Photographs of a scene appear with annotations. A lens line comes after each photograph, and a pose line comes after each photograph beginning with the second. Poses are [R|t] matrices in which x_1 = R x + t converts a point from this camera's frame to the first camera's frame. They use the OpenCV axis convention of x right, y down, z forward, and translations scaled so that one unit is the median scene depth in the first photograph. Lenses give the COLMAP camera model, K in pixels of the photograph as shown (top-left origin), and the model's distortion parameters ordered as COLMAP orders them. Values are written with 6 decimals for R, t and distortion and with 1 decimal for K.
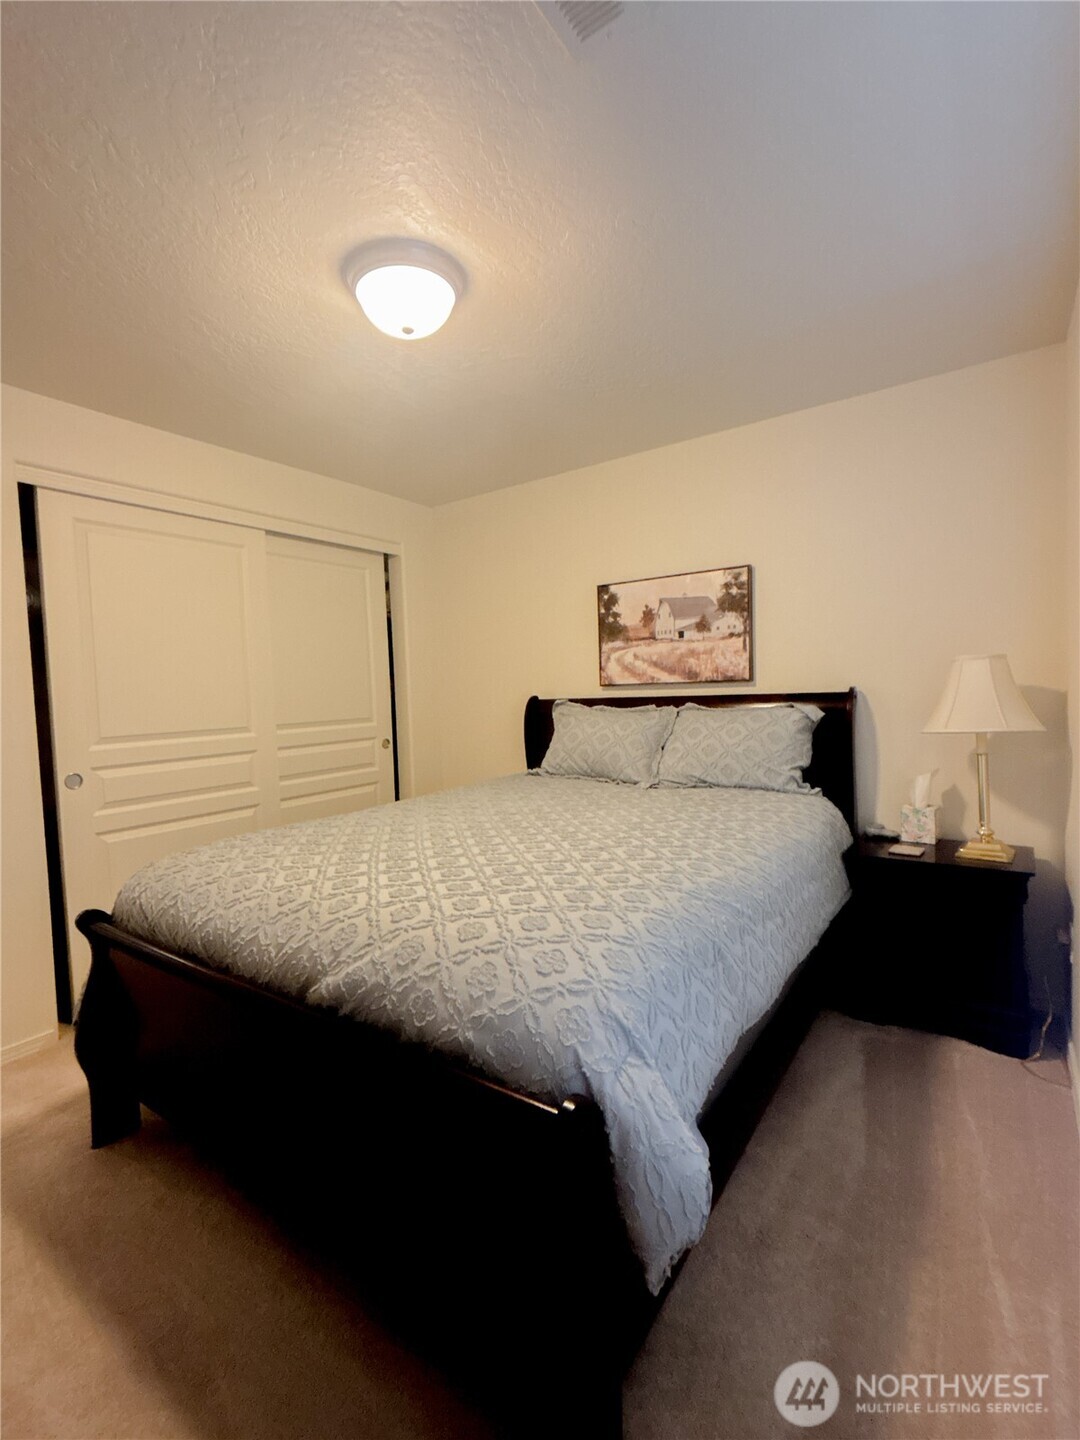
lens RADIAL K [[643.7, 0, 540.5], [0, 643.7, 723.9], [0, 0, 1]] dist [0.000423, -0.000023]
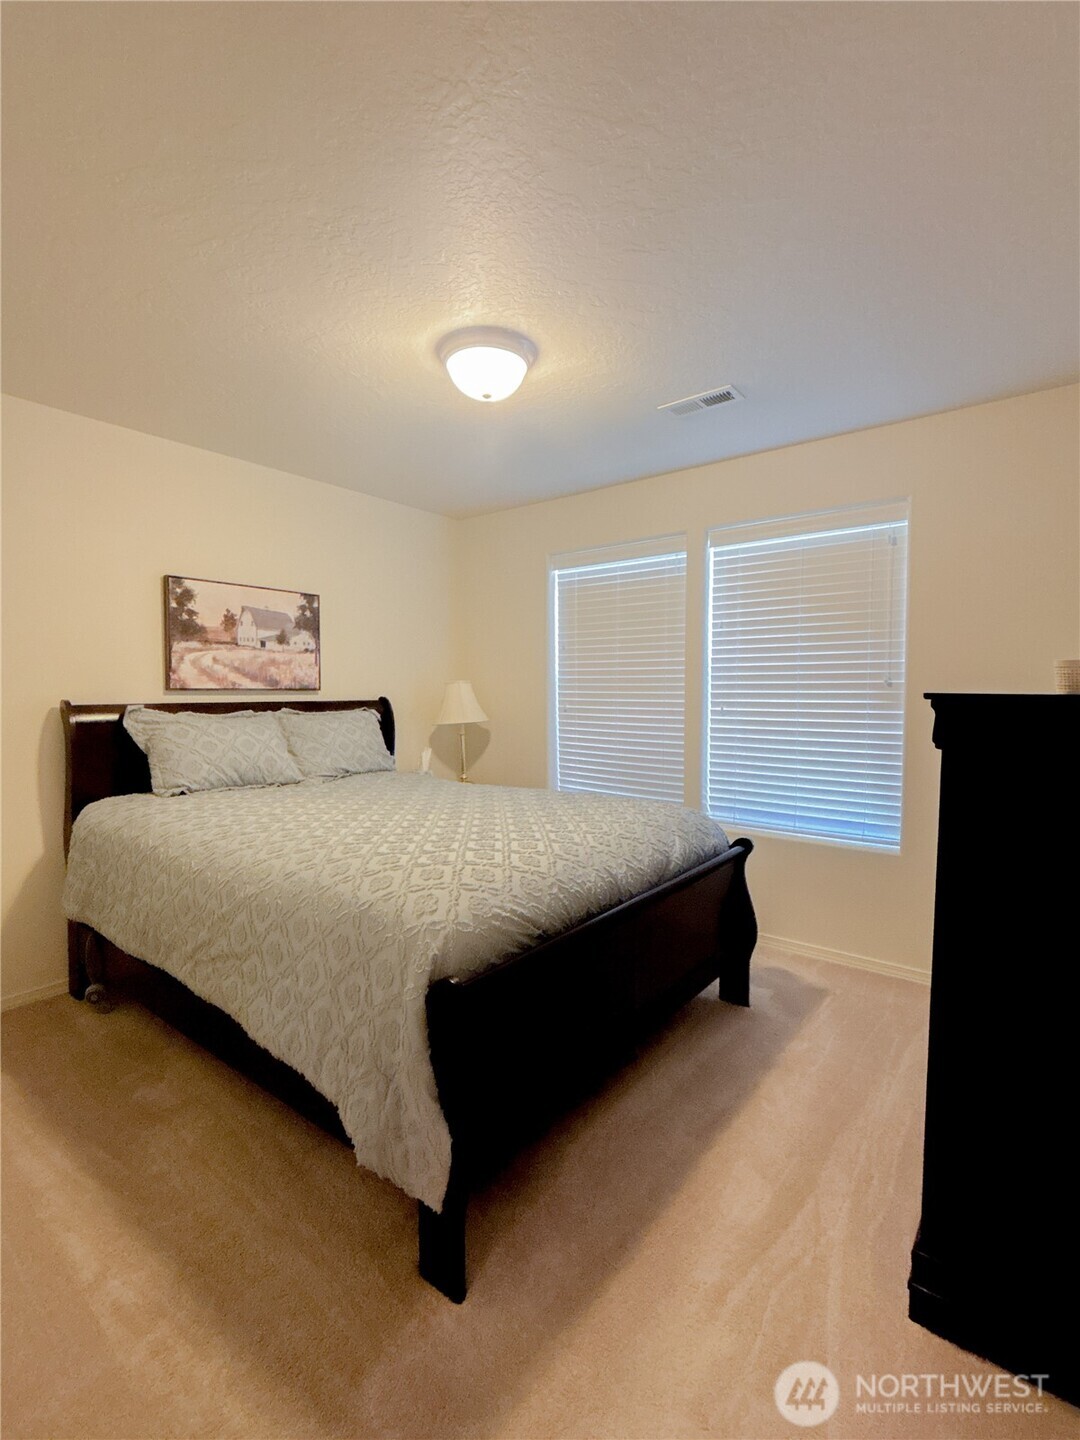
lens RADIAL K [[643.7, 0, 539.8], [0, 643.7, 715.7], [0, 0, 1]] dist [0.000423, -0.000023]
pose [[0.040049, -0.008017, 0.999166, -0.821491], [0.048359, 0.998812, 0.006075, -0.005192], [-0.998027, 0.048075, 0.040389, 0.504866]]
